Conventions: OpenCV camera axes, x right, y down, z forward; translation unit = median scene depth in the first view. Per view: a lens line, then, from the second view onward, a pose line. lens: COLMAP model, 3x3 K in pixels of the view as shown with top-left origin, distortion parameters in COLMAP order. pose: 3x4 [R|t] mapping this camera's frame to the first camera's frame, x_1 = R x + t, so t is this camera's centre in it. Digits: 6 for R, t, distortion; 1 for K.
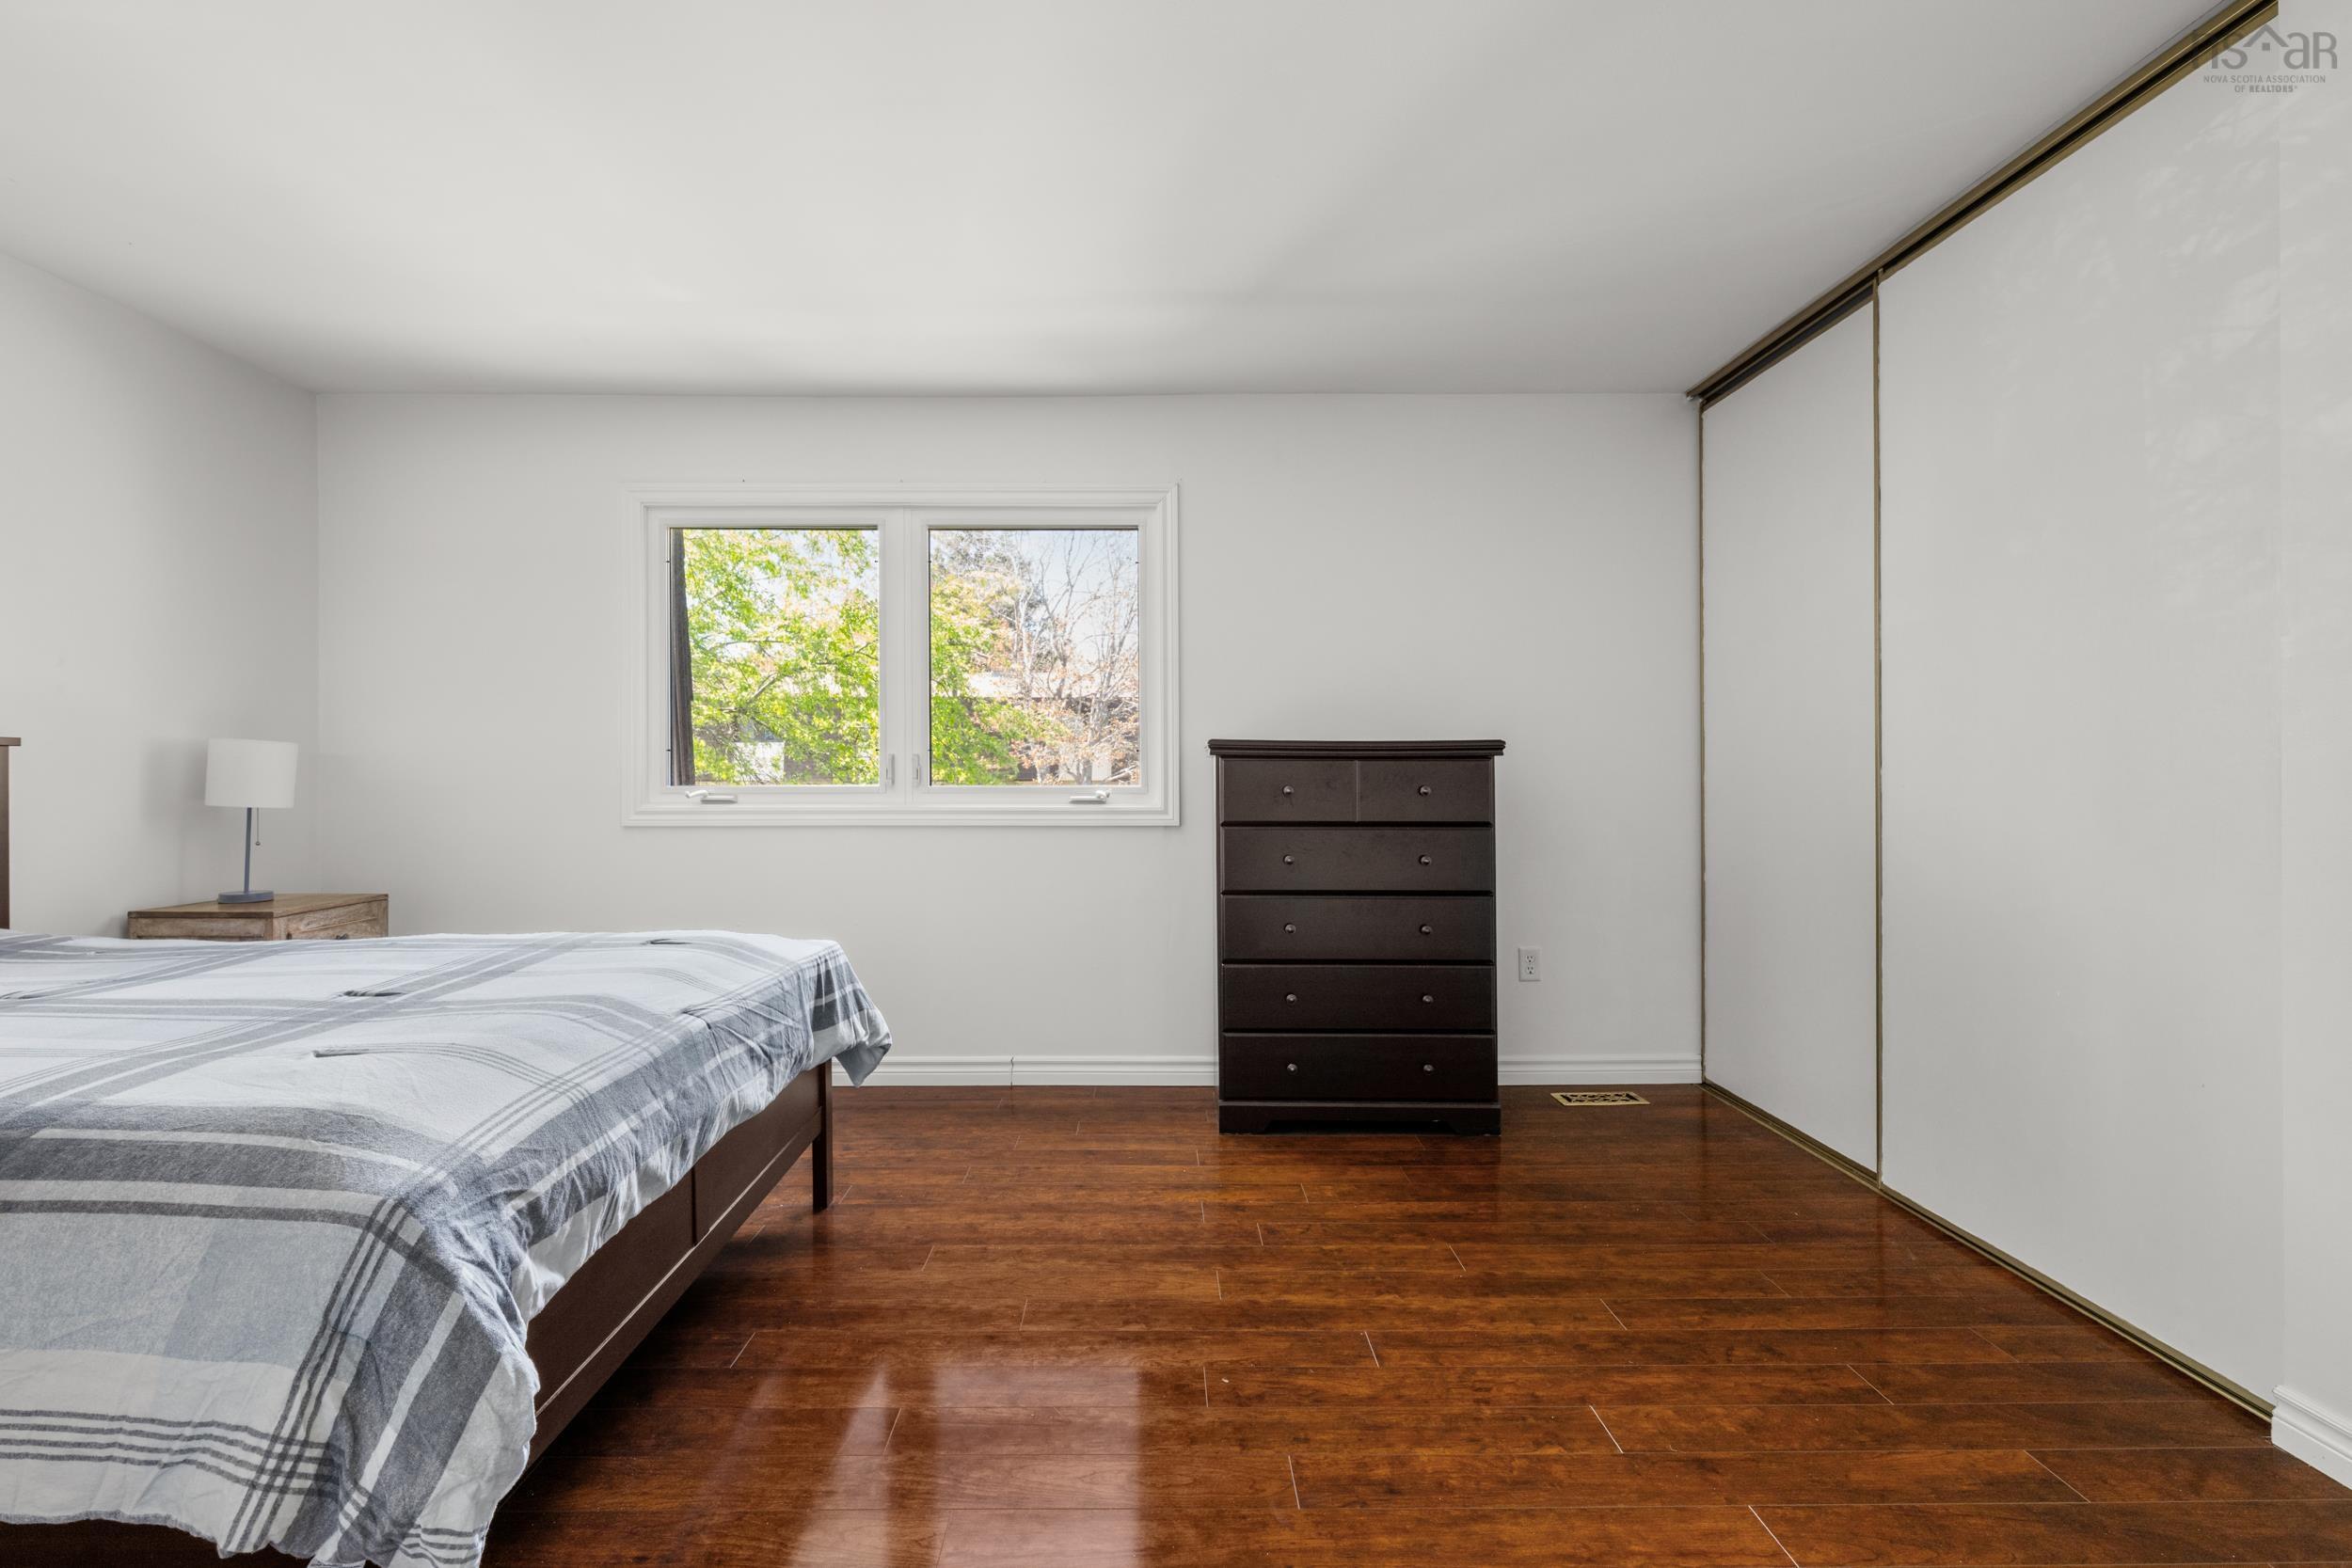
lens RADIAL K [[1042.5, 0, 1176.0], [0, 1042.5, 784.0], [0, 0, 1]] dist [-0.002359, -0.000194]
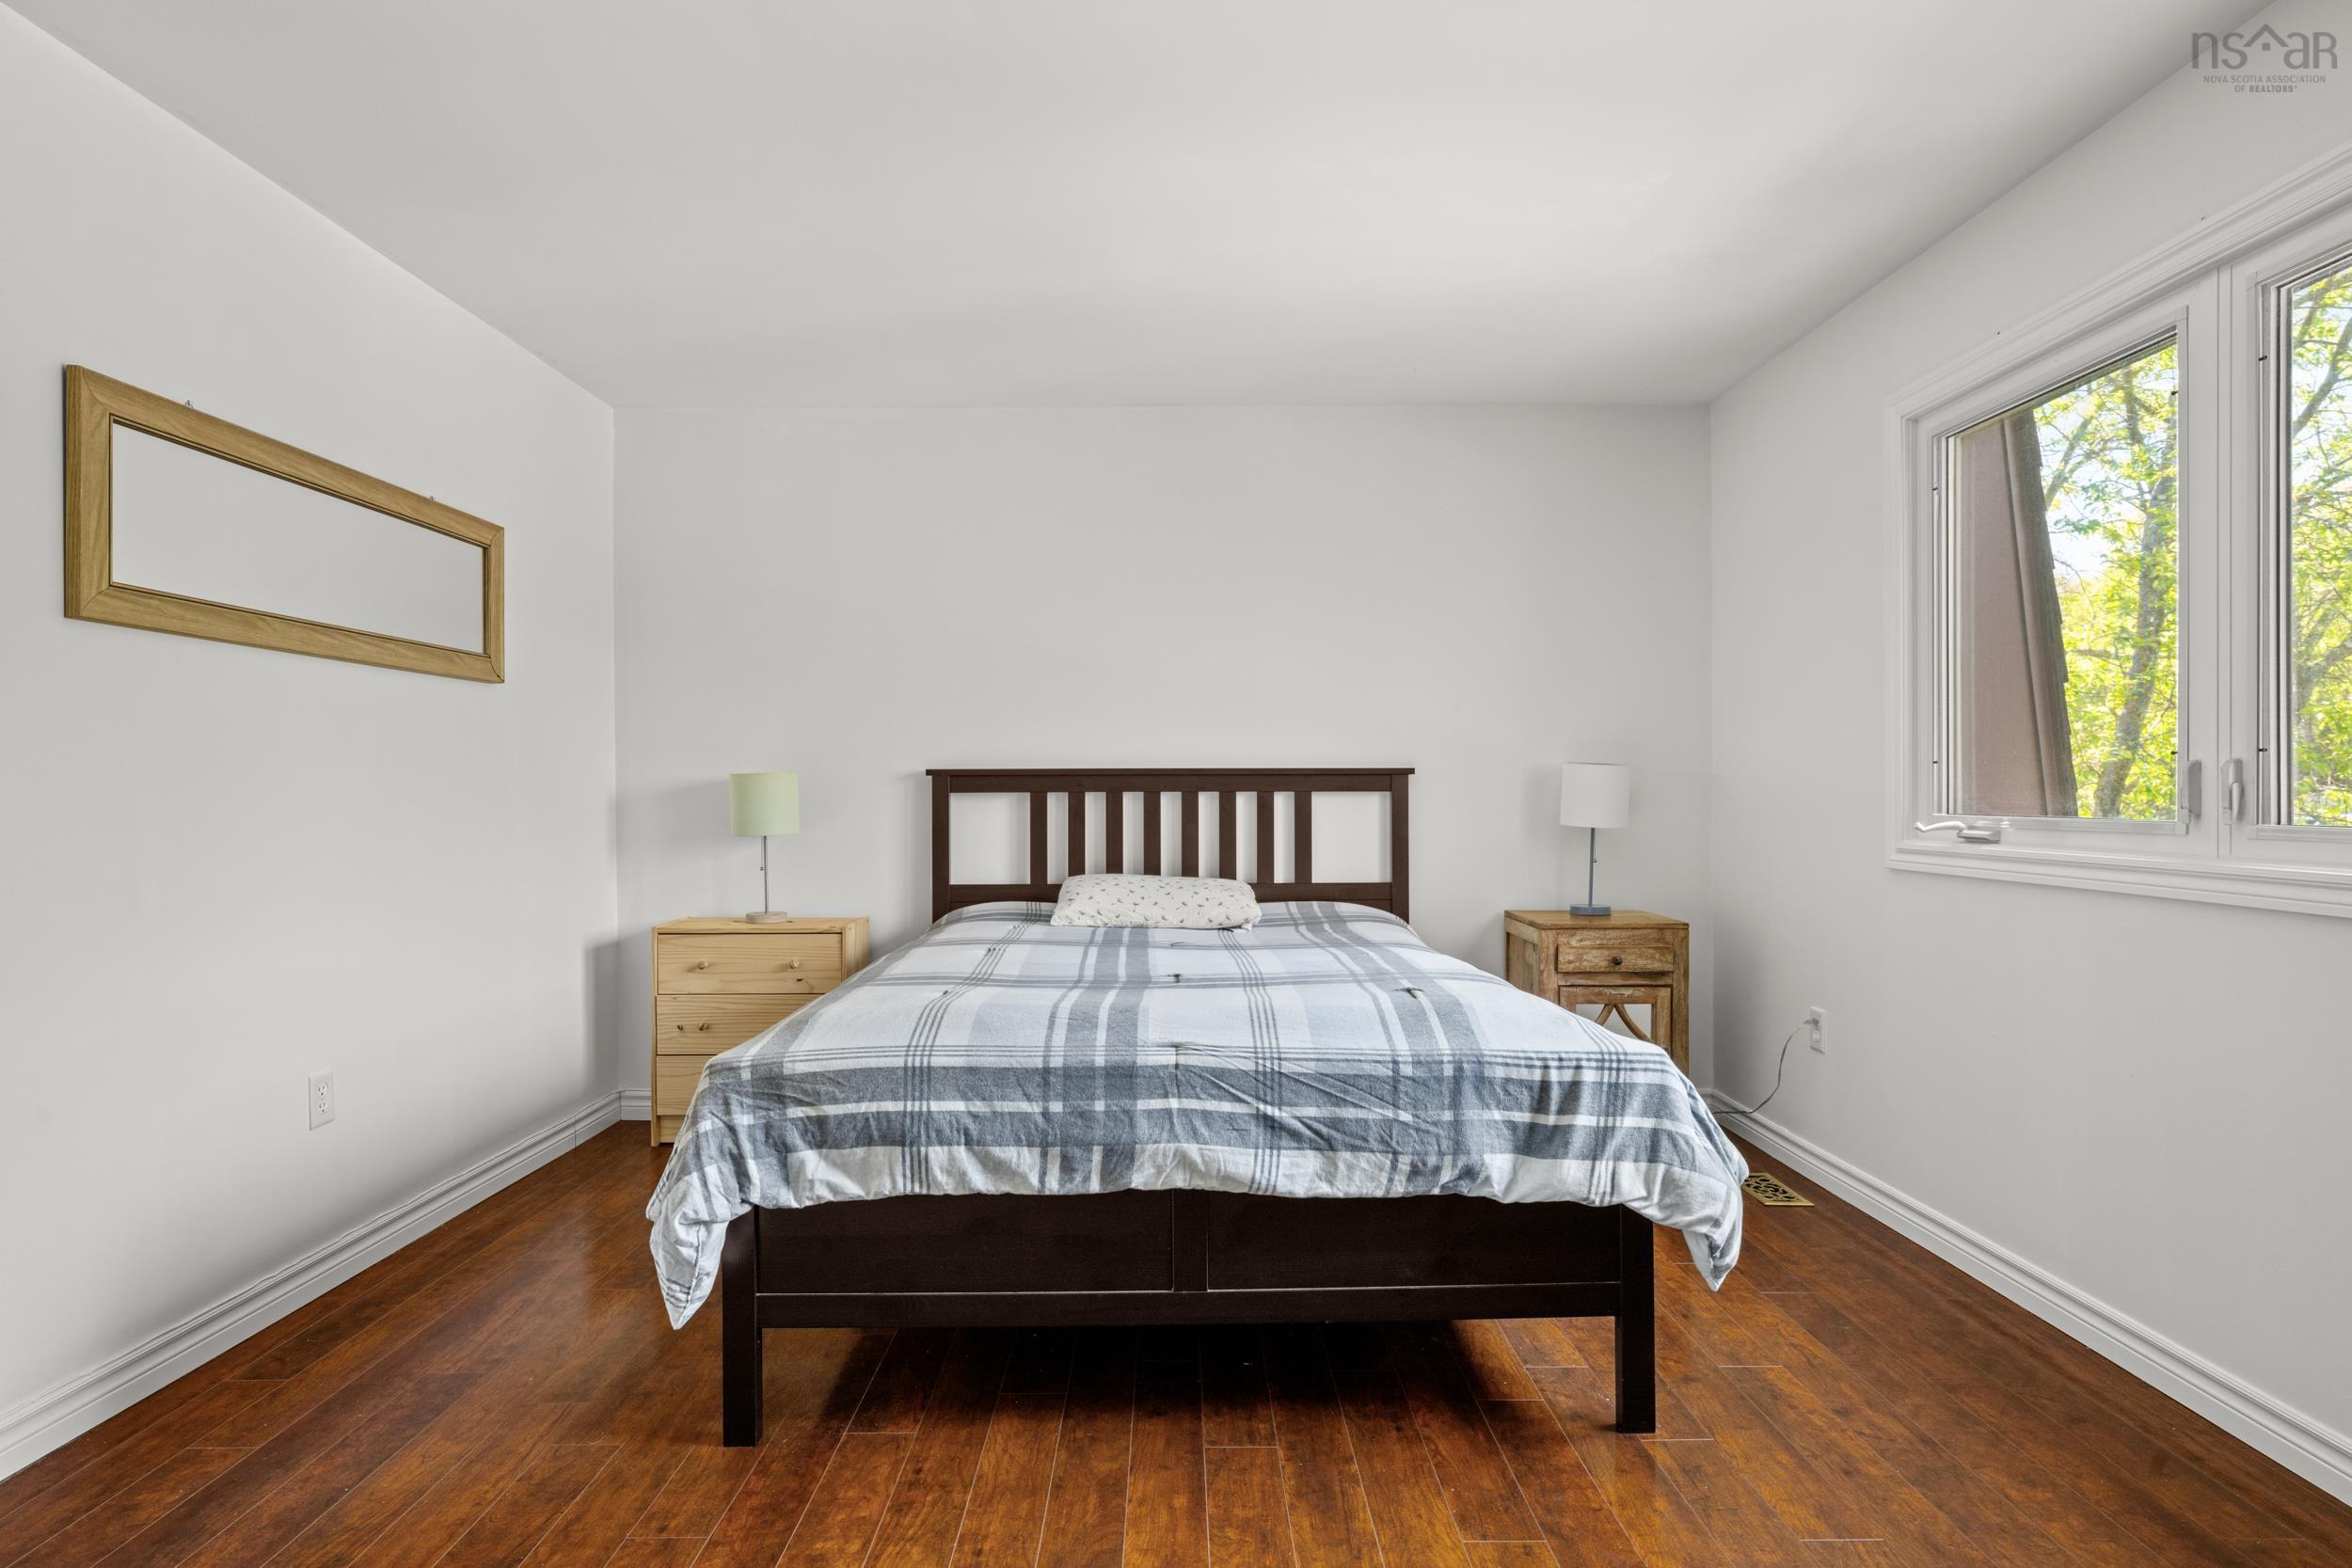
lens RADIAL K [[1265.3, 0, 1176.0], [0, 1265.3, 784.0], [0, 0, 1]] dist [-0.002406, -0.000301]
pose [[-0.009173, -0.003359, -0.999952, 0.845567], [-0.007303, 0.999968, -0.003292, -0.027263], [0.999931, 0.007272, -0.009197, 1.198026]]
